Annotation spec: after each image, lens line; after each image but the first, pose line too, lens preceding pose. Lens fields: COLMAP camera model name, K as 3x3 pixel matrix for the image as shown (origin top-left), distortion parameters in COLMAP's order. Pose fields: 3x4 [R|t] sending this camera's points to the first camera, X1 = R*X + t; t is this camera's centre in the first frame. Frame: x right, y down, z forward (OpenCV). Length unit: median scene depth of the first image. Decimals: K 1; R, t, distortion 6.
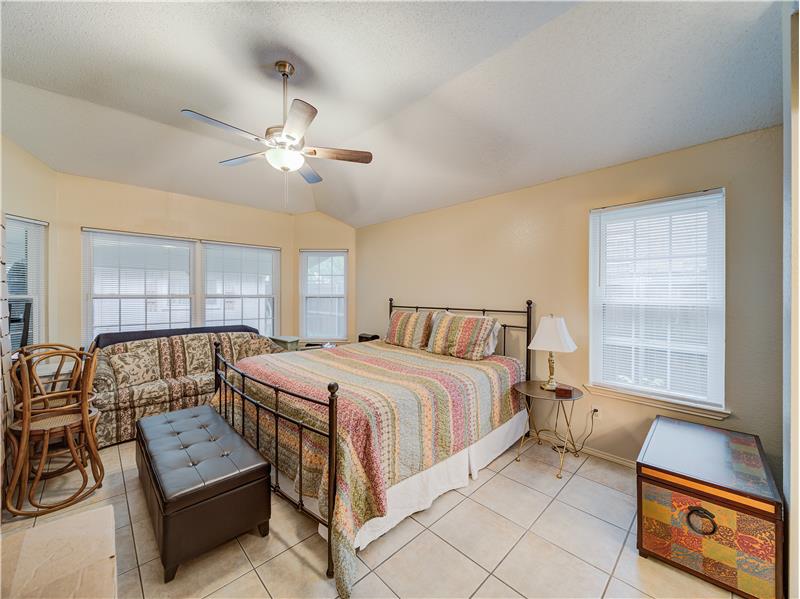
lens RADIAL K [[315.4, 0, 400.5], [0, 315.4, 296.4], [0, 0, 1]] dist [-0.001677, -0.000491]
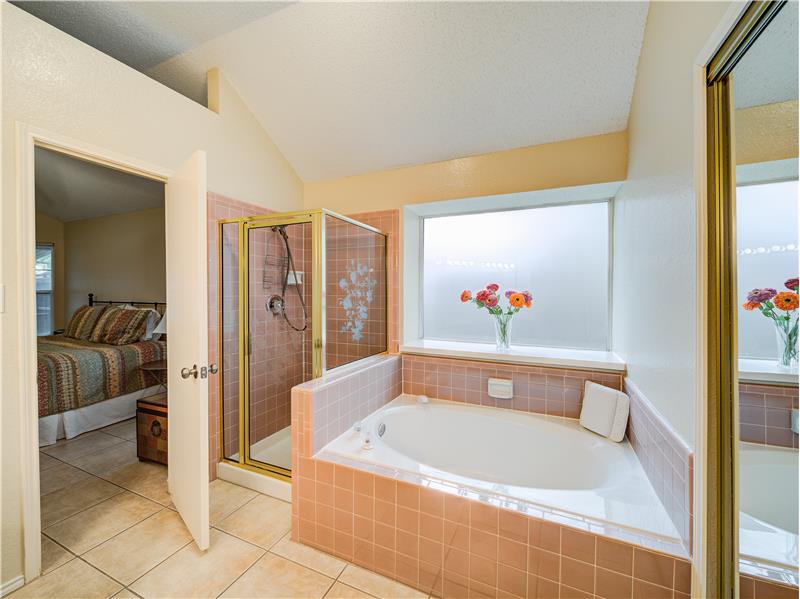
lens RADIAL K [[315.4, 0, 400.5], [0, 315.4, 296.4], [0, 0, 1]] dist [-0.001677, -0.000491]
pose [[0.923287, -0.006753, 0.384052, 0.716853], [0.002422, 0.999928, 0.011759, 0.006972], [-0.384104, -0.009927, 0.923236, -0.468674]]
